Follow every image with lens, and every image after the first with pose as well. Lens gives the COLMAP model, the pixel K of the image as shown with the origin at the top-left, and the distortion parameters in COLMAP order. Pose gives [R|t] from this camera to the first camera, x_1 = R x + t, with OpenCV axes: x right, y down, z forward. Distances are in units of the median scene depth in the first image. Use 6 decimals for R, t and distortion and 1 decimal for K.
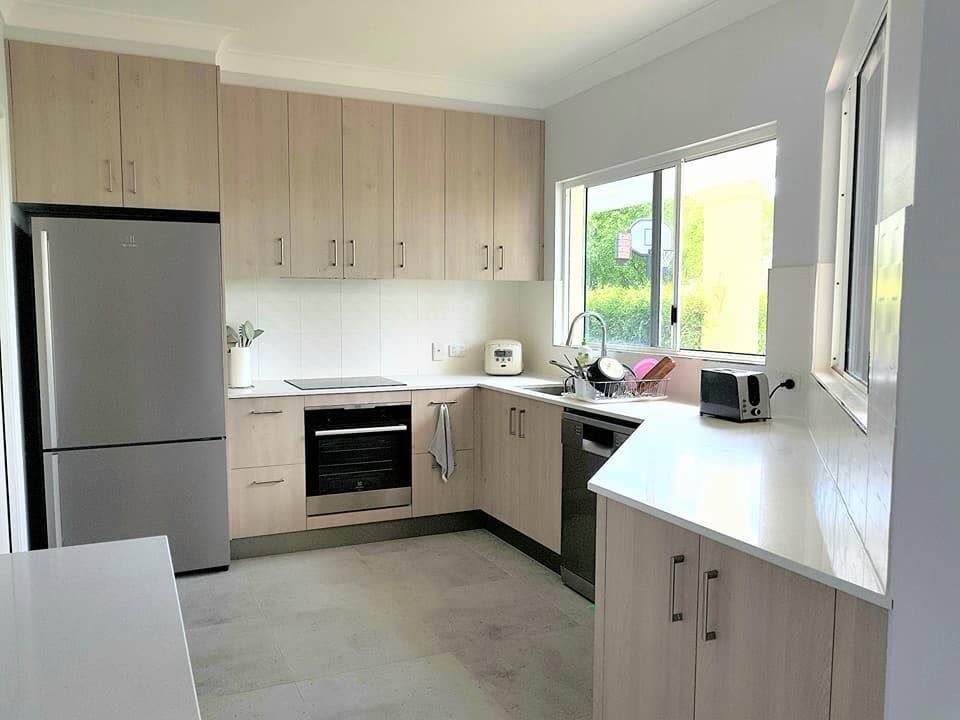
lens RADIAL K [[729.3, 0, 480.0], [0, 729.3, 360.0], [0, 0, 1]] dist [-0.002346, -0.000350]
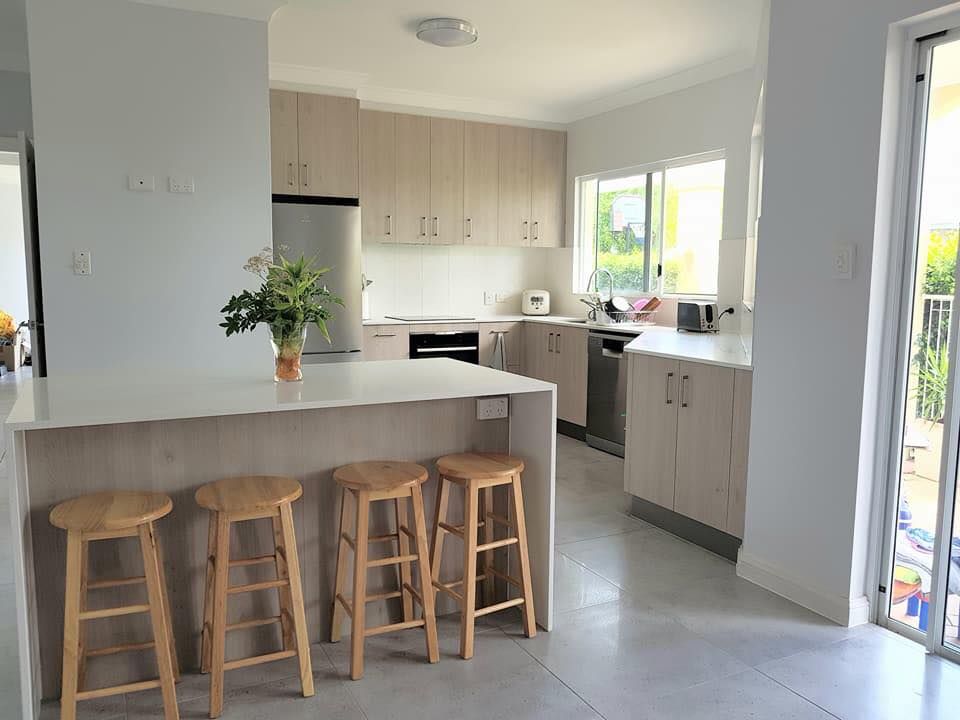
lens RADIAL K [[774.3, 0, 480.0], [0, 774.3, 360.0], [0, 0, 1]] dist [0.004437, 0.000600]
pose [[0.998446, 0.001014, 0.055721, -0.187907], [-0.002758, 0.999509, 0.031224, 0.071969], [-0.055662, -0.031329, 0.997958, -0.565902]]
